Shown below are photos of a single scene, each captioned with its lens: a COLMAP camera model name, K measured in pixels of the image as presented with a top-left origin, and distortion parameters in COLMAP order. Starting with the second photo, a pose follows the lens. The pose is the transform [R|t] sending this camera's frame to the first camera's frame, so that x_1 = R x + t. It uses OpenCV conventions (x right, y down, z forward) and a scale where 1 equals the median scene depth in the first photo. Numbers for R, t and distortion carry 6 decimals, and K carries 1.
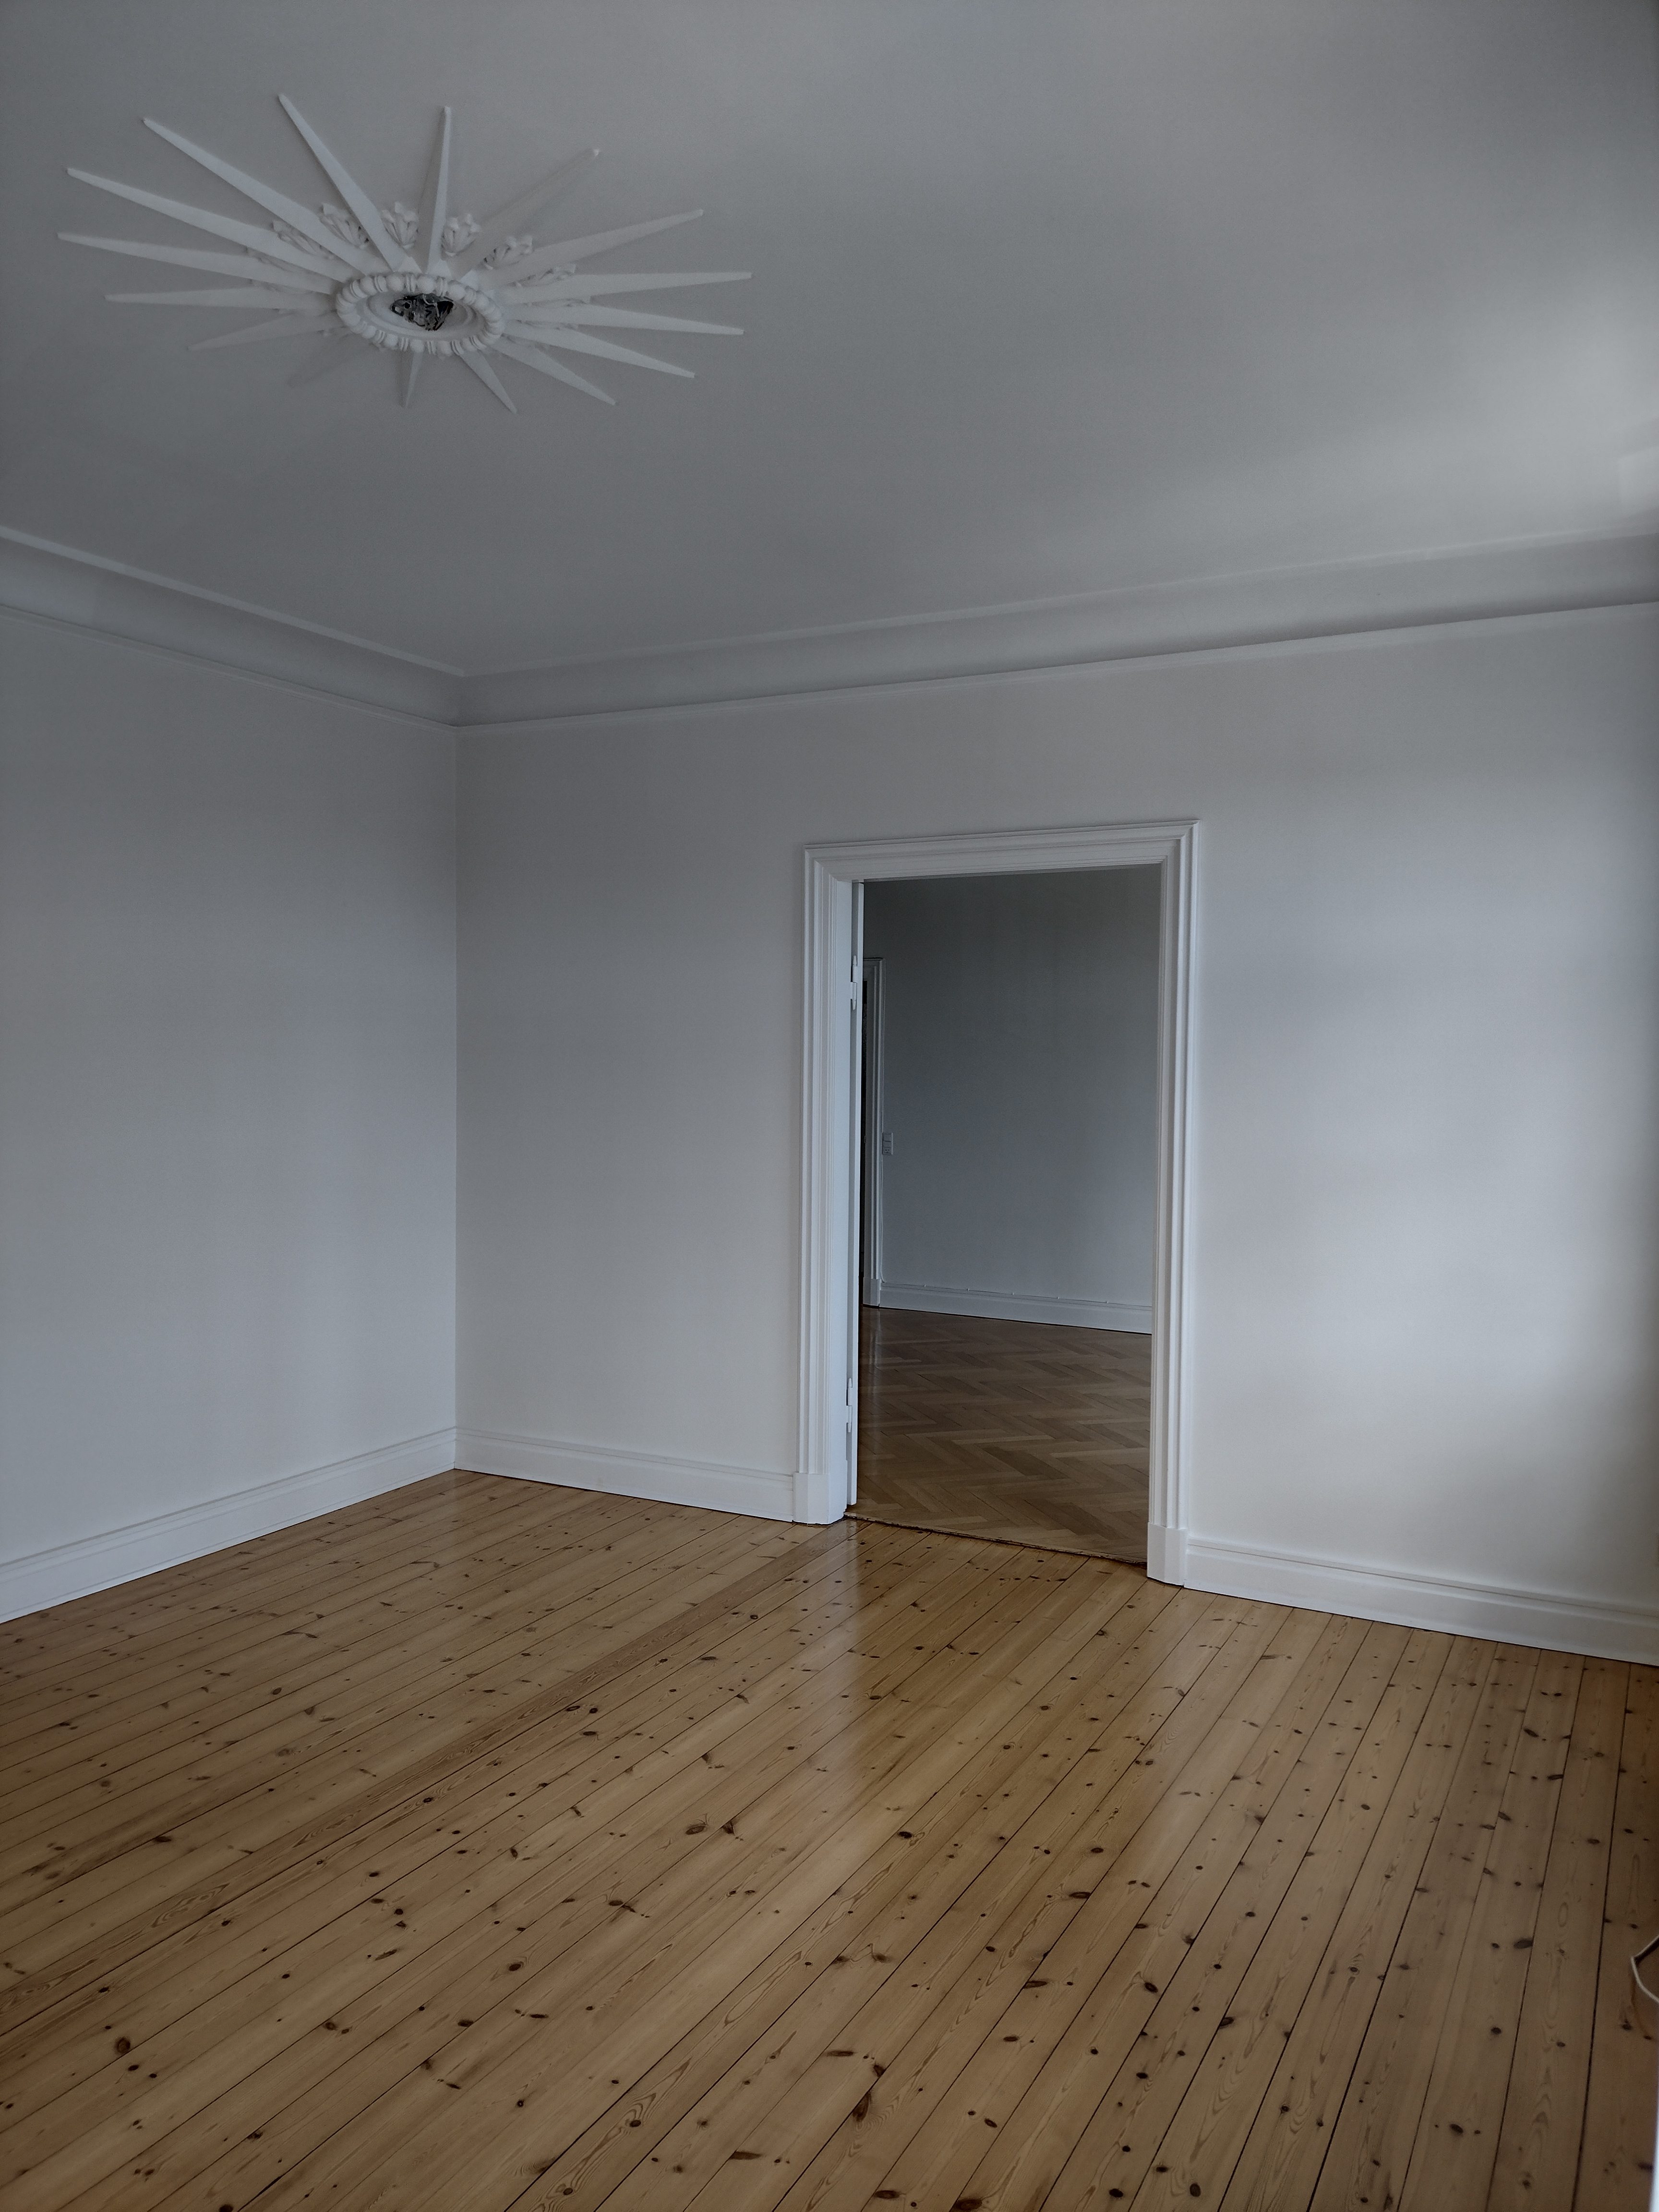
lens RADIAL K [[1678.2, 0, 827.0], [0, 1678.2, 1105.4], [0, 0, 1]] dist [0.064728, -0.036935]
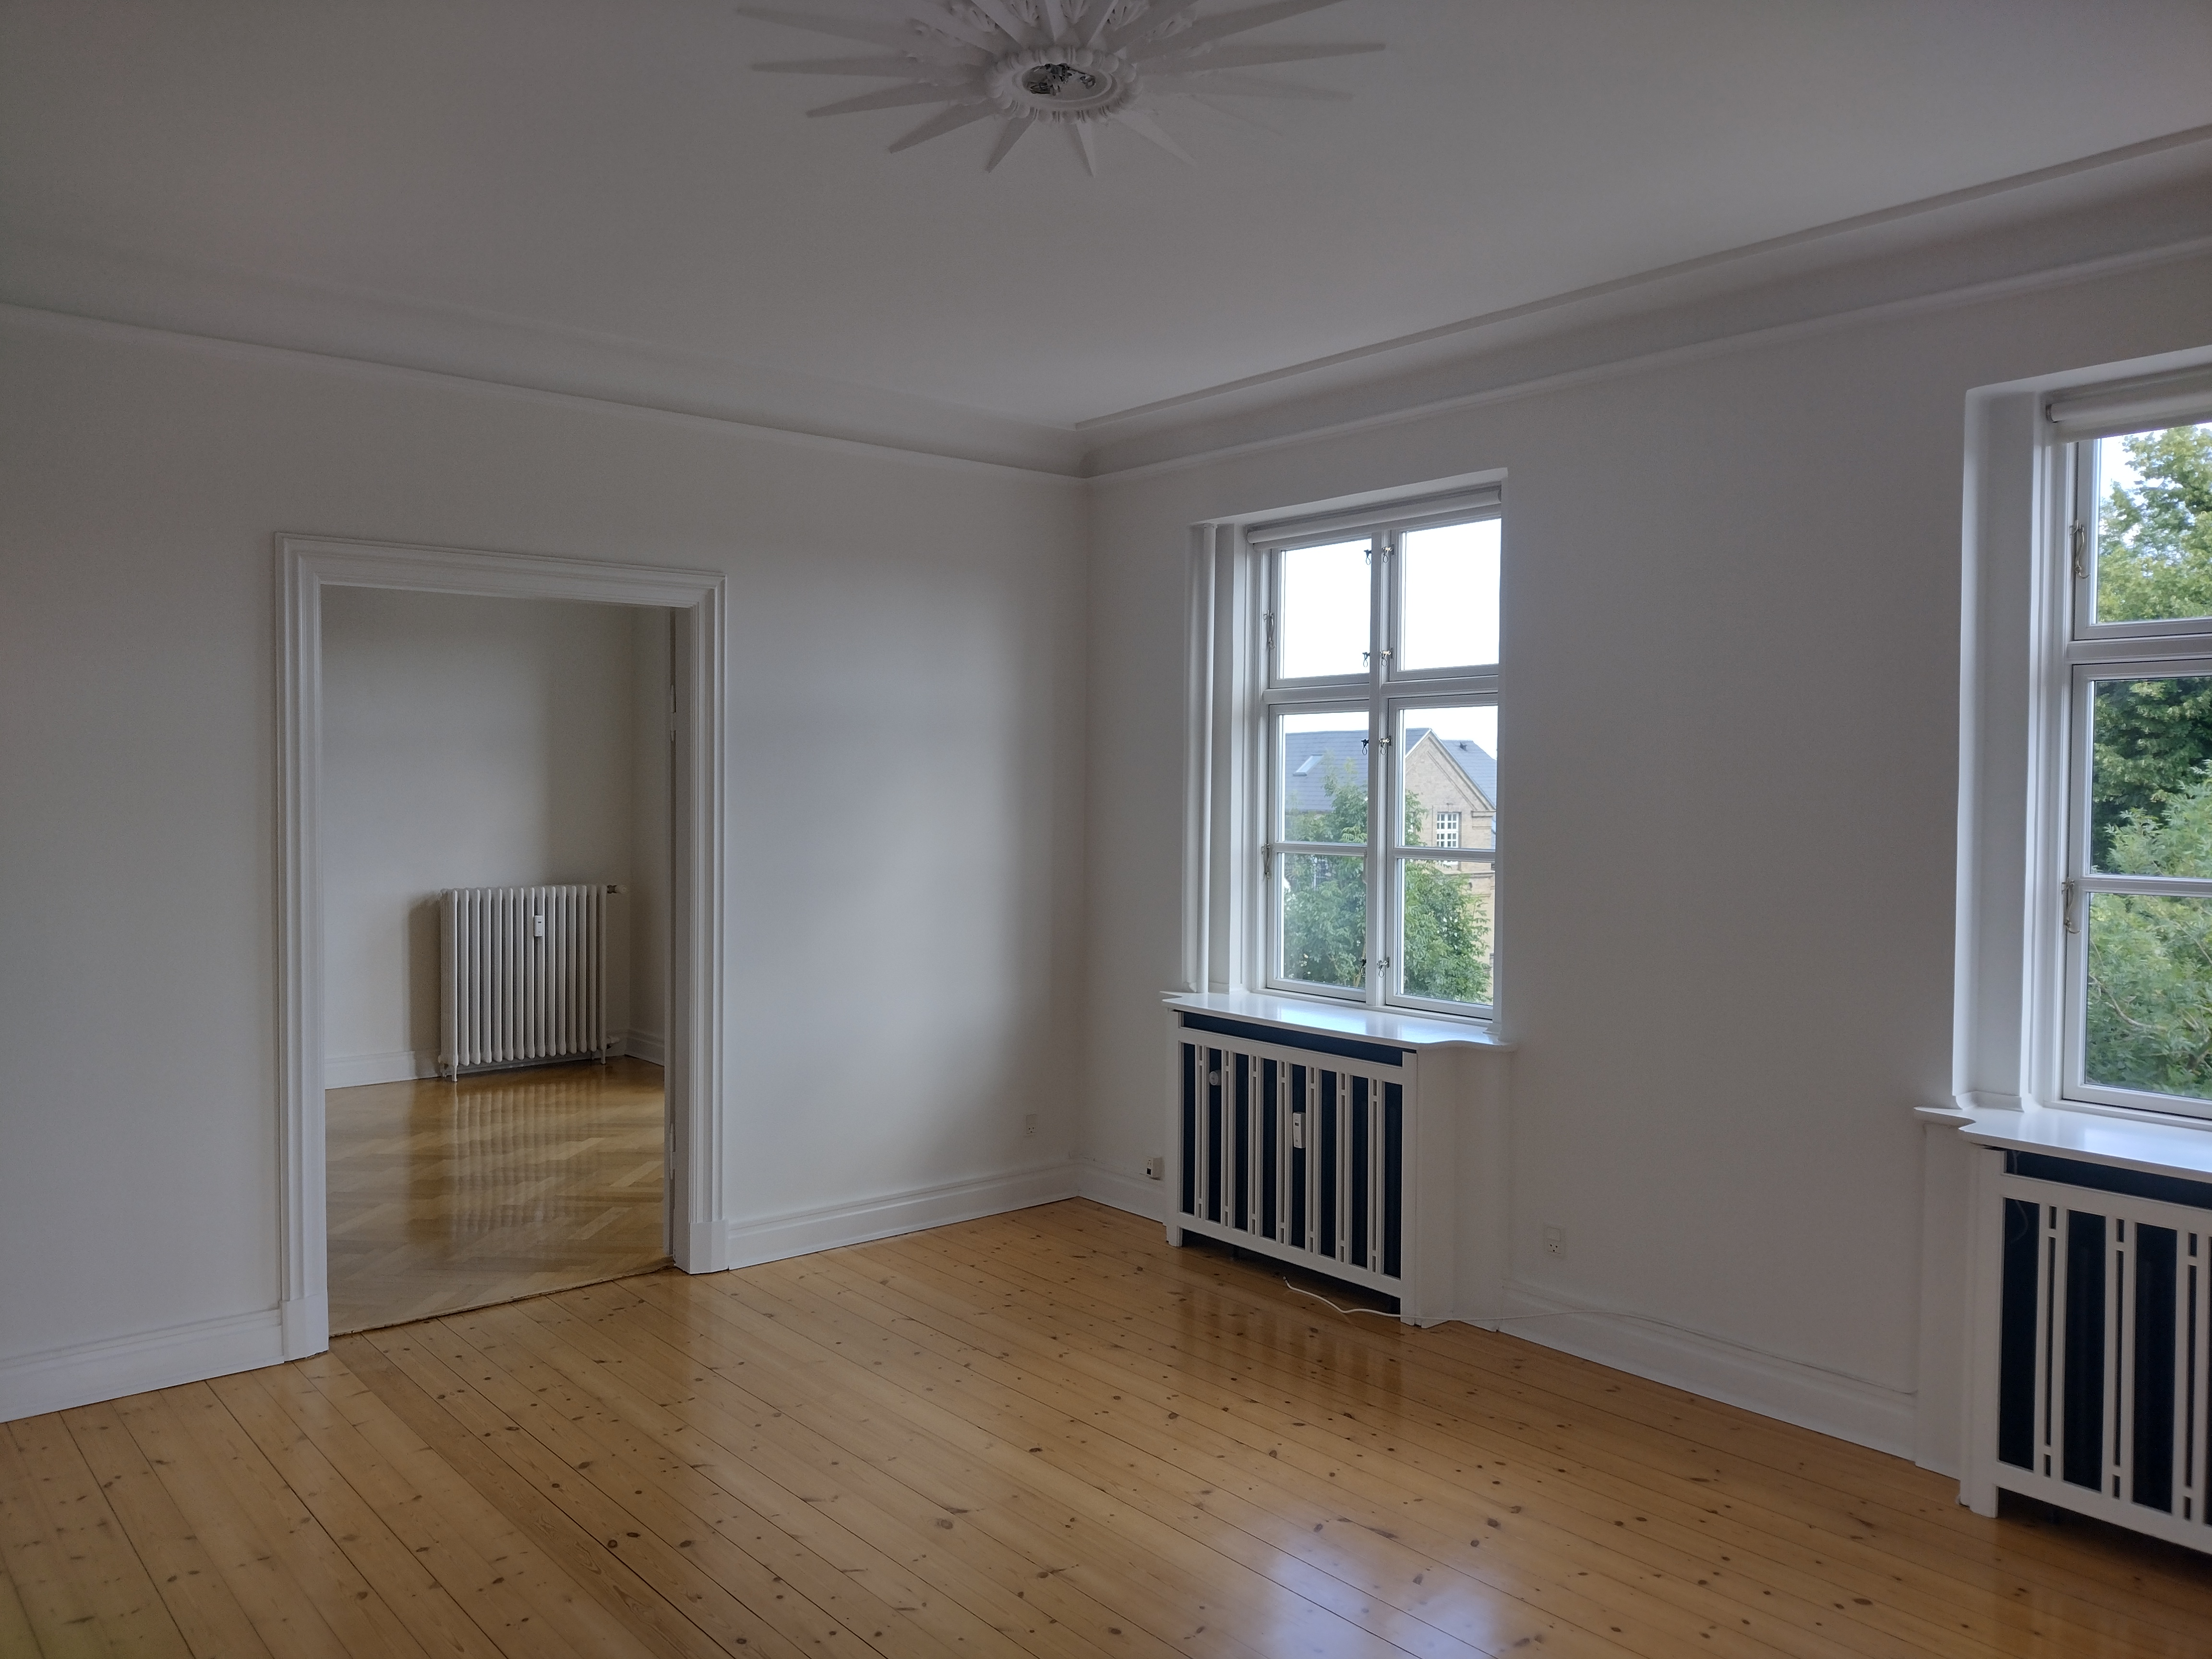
lens RADIAL K [[1678.2, 0, 1083.8], [0, 1678.2, 848.9], [0, 0, 1]] dist [0.064728, -0.036935]
pose [[0.371071, -0.039357, 0.927770, -0.718216], [0.034650, 0.998992, 0.028520, -0.012905], [-0.927958, 0.021565, 0.372061, 0.373073]]
